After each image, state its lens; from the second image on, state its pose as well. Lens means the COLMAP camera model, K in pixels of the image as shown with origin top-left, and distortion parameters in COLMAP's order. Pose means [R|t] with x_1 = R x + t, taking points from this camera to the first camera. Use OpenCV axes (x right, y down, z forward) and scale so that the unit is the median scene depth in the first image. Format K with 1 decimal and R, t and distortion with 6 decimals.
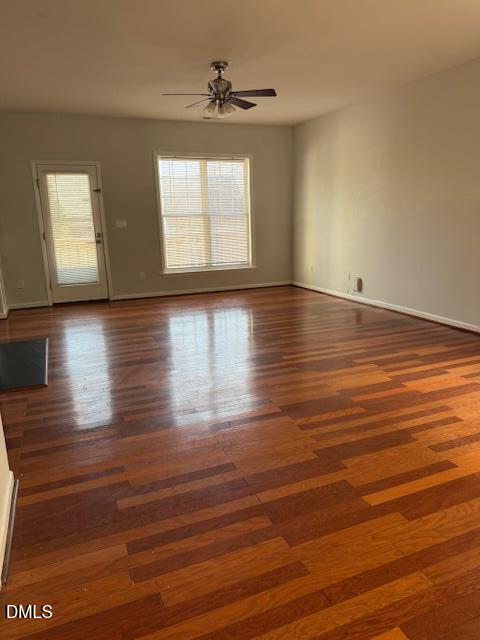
lens RADIAL K [[447.4, 0, 239.7], [0, 447.4, 326.8], [0, 0, 1]] dist [0.065104, -0.173184]
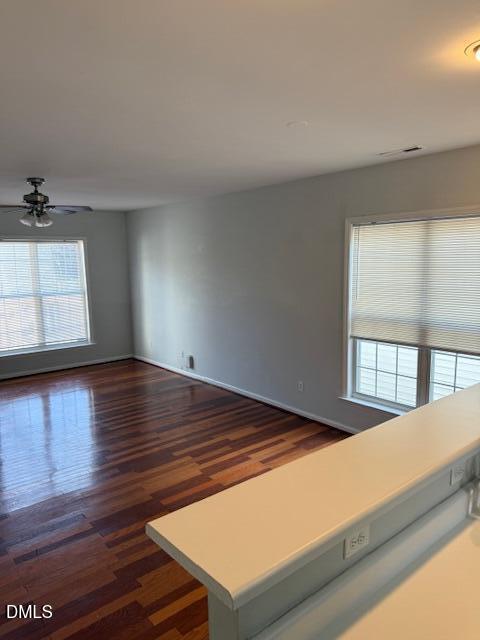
lens RADIAL K [[451.0, 0, 244.3], [0, 451.0, 317.7], [0, 0, 1]] dist [0.072368, -0.098428]
pose [[0.951168, -0.029553, 0.307255, 0.056102], [0.063979, 0.992665, -0.102579, -0.081014], [-0.301970, 0.117227, 0.946083, -0.088385]]
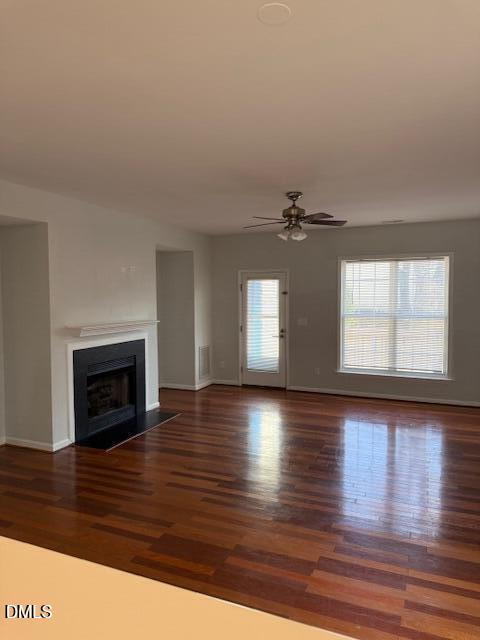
lens RADIAL K [[447.0, 0, 240.0], [0, 447.0, 320.0], [0, 0, 1]] dist [0.074169, -0.096957]
pose [[0.702791, 0.061126, -0.708765, 0.435319], [-0.182365, 0.978490, -0.096441, -0.109648], [0.687624, 0.197031, 0.698821, 0.146270]]
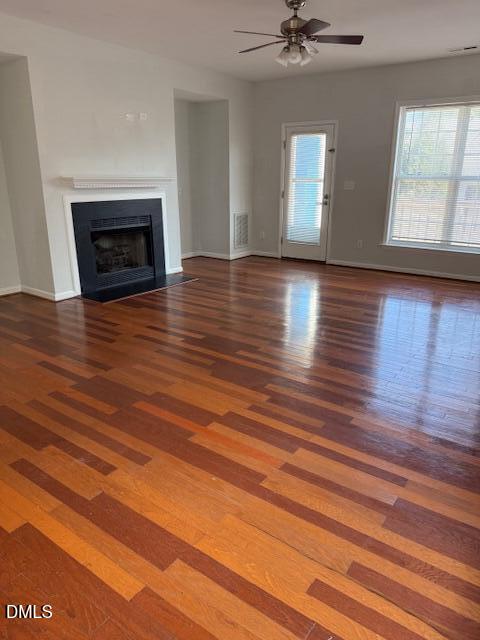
lens RADIAL K [[451.0, 0, 244.3], [0, 451.0, 317.7], [0, 0, 1]] dist [0.072368, -0.098428]
pose [[0.521895, 0.281331, -0.805282, 0.512210], [-0.219721, 0.956528, 0.191772, -0.106872], [0.824226, 0.076853, 0.561021, 0.328137]]
